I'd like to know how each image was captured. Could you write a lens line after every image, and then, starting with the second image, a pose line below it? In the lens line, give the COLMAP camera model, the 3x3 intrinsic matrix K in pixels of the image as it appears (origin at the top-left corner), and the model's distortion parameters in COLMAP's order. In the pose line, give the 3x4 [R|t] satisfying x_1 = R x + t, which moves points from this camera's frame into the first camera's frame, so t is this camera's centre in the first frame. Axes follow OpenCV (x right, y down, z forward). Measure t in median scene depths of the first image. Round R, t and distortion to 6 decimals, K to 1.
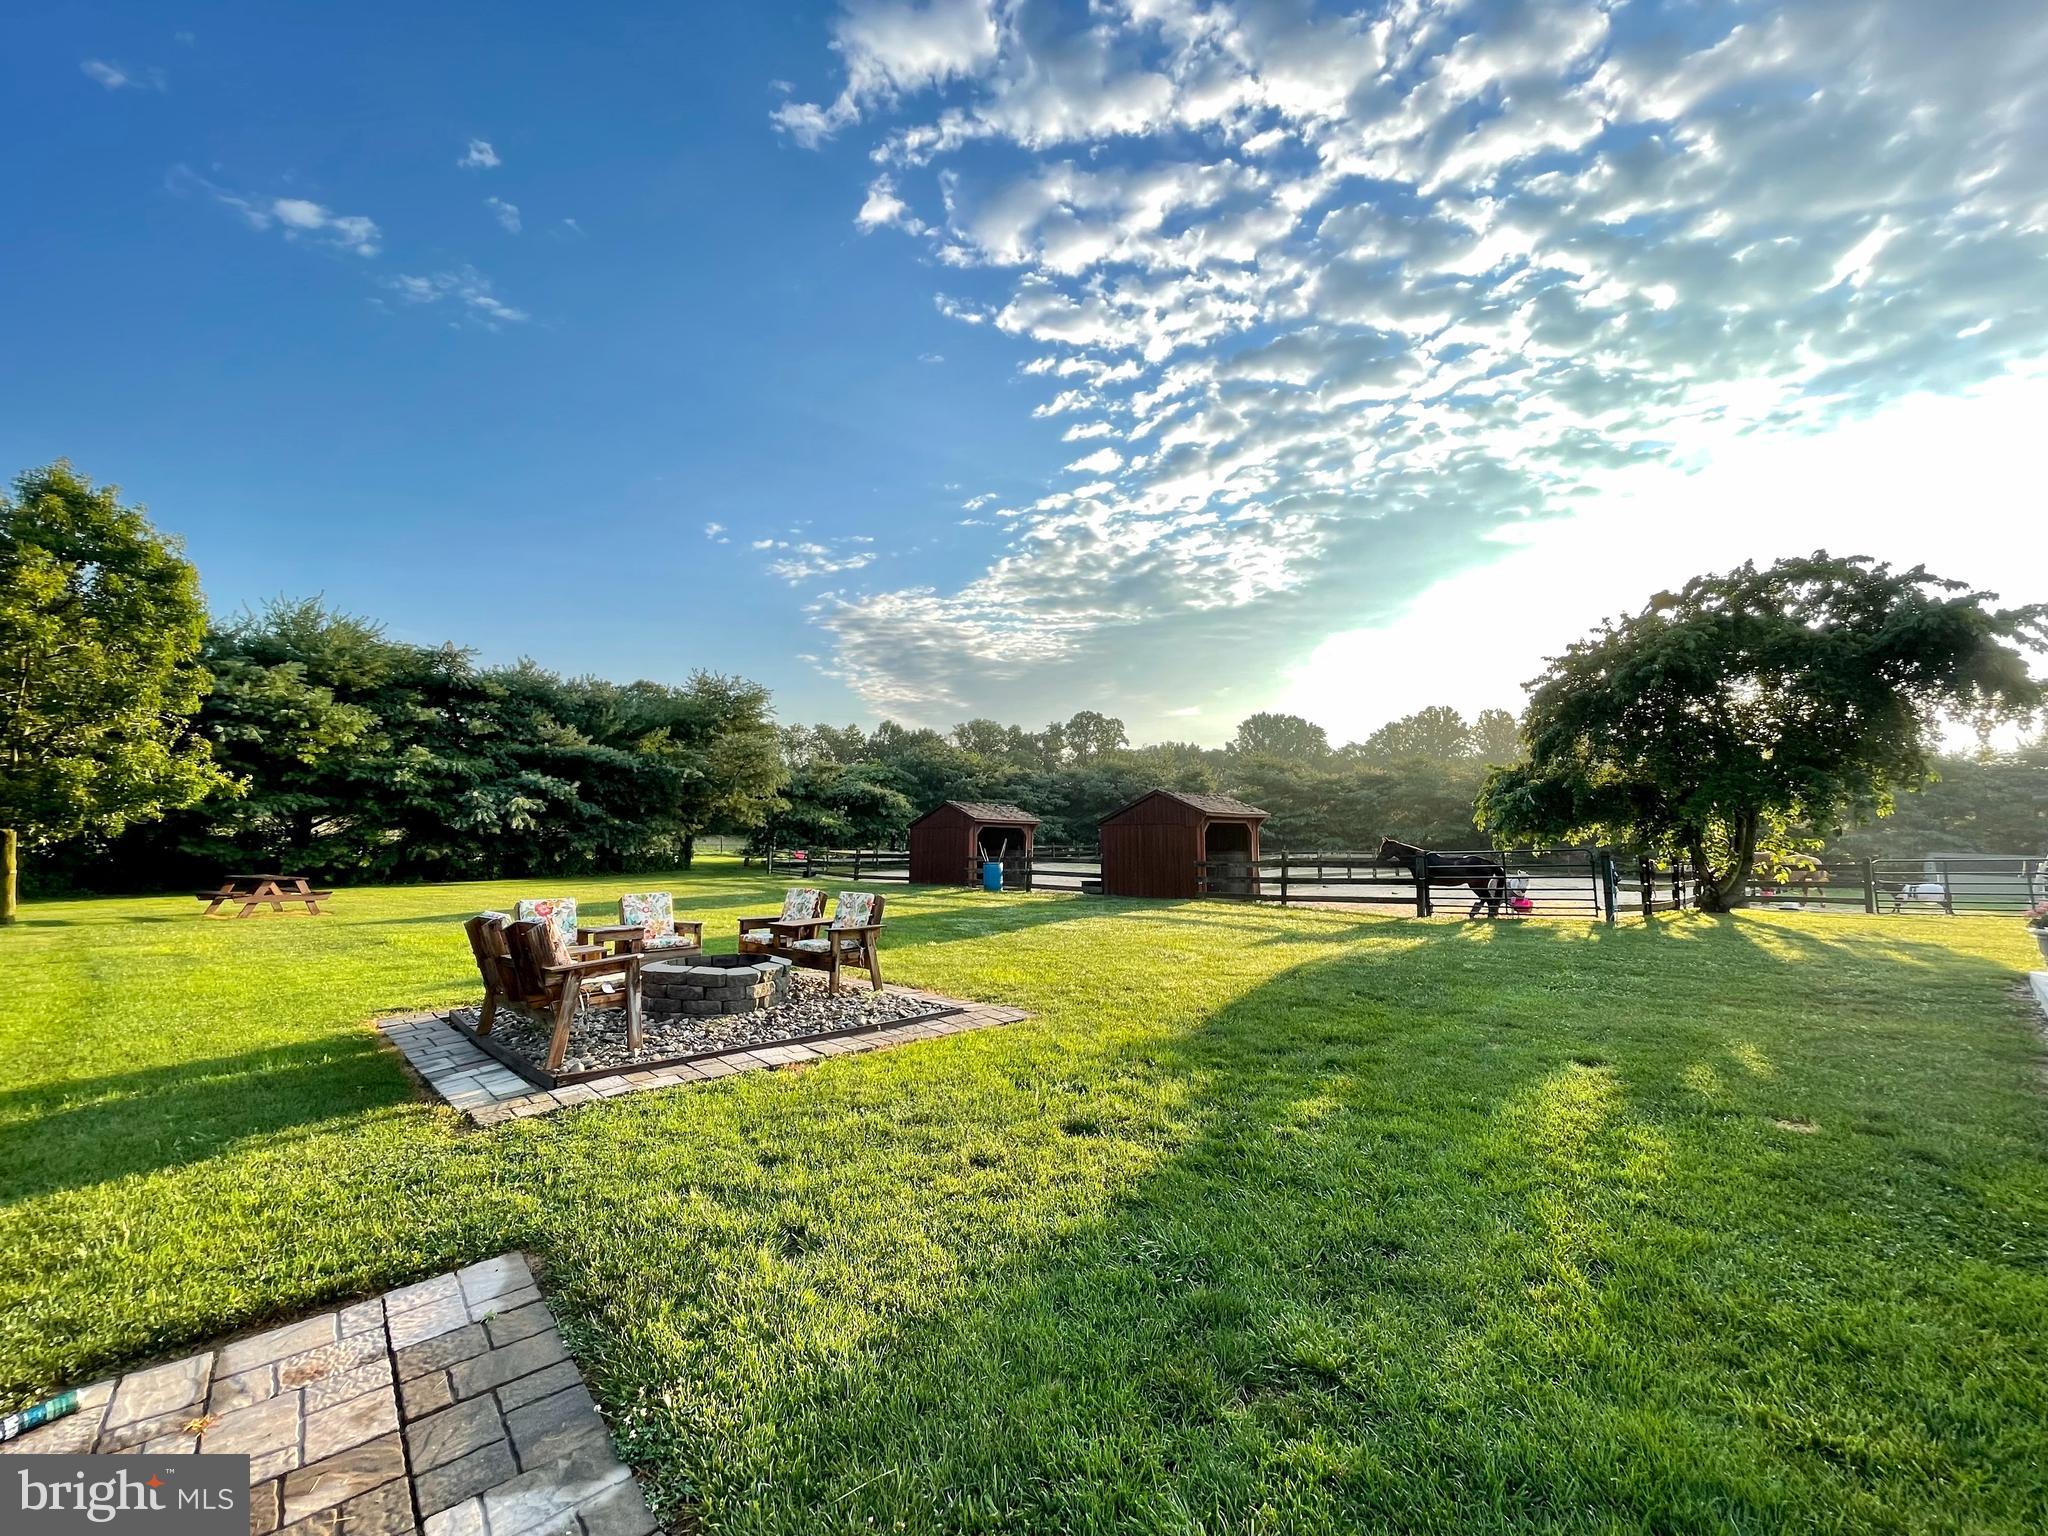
lens RADIAL K [[825.2, 0, 1053.0], [0, 825.2, 761.2], [0, 0, 1]] dist [-0.000443, 0.000103]
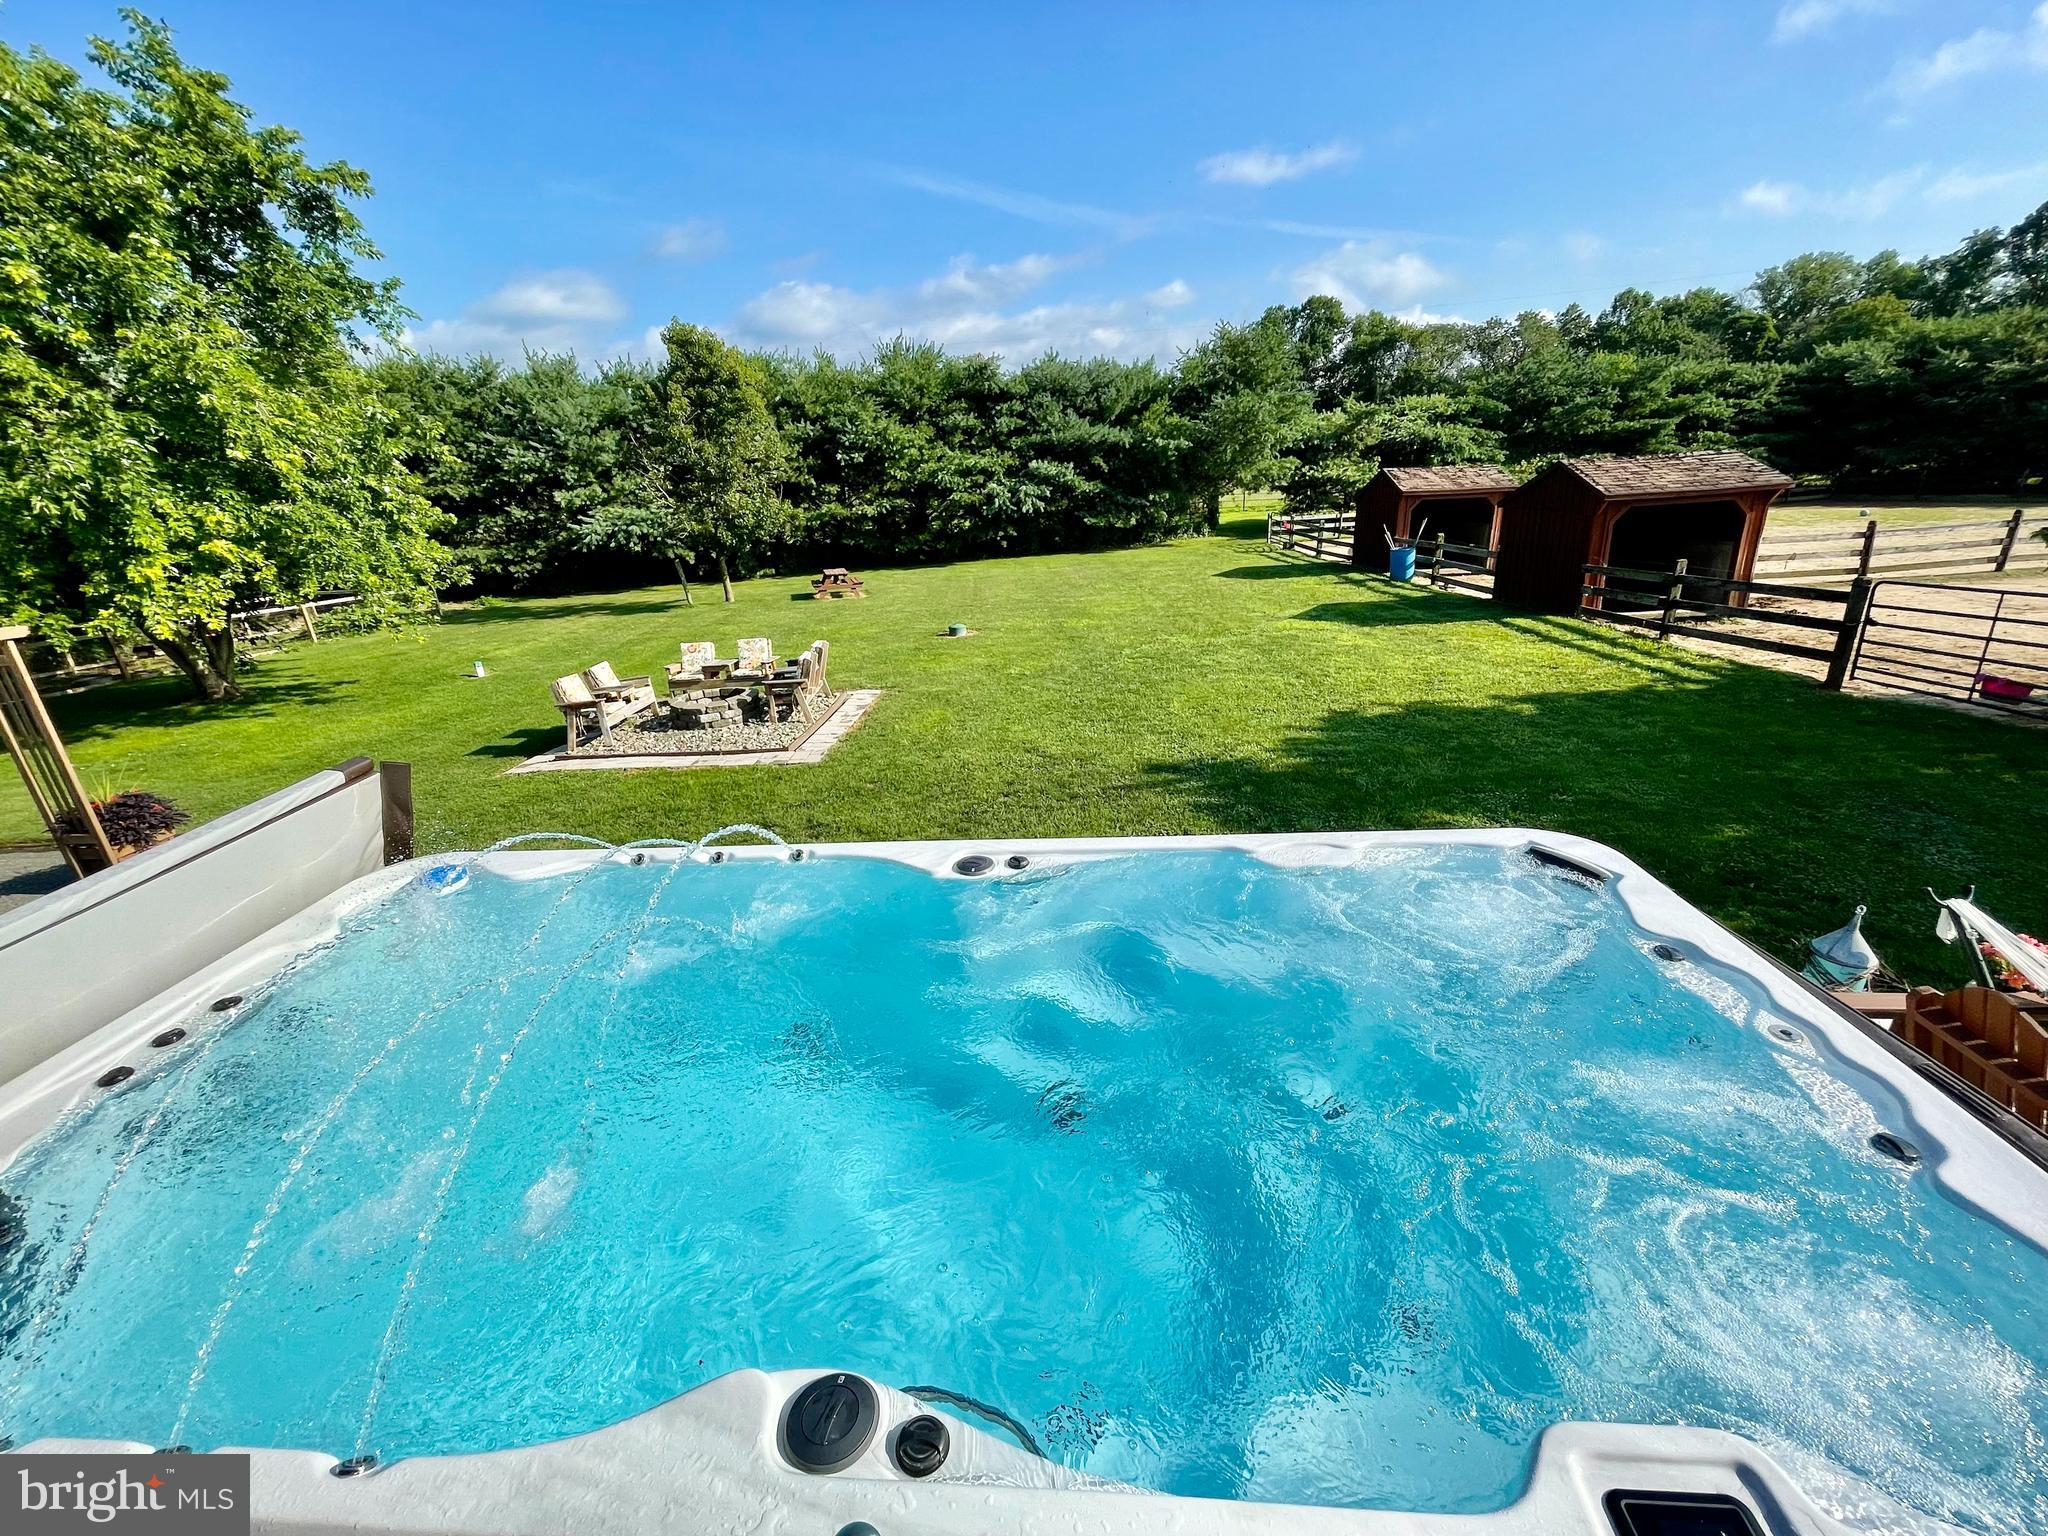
lens RADIAL K [[825.2, 0, 1053.0], [0, 825.2, 761.2], [0, 0, 1]] dist [-0.000443, 0.000103]
pose [[0.689283, 0.204578, -0.695009, 0.317280], [0.117396, 0.915088, 0.385788, -0.048542], [0.714918, -0.347509, 0.606737, 0.114194]]
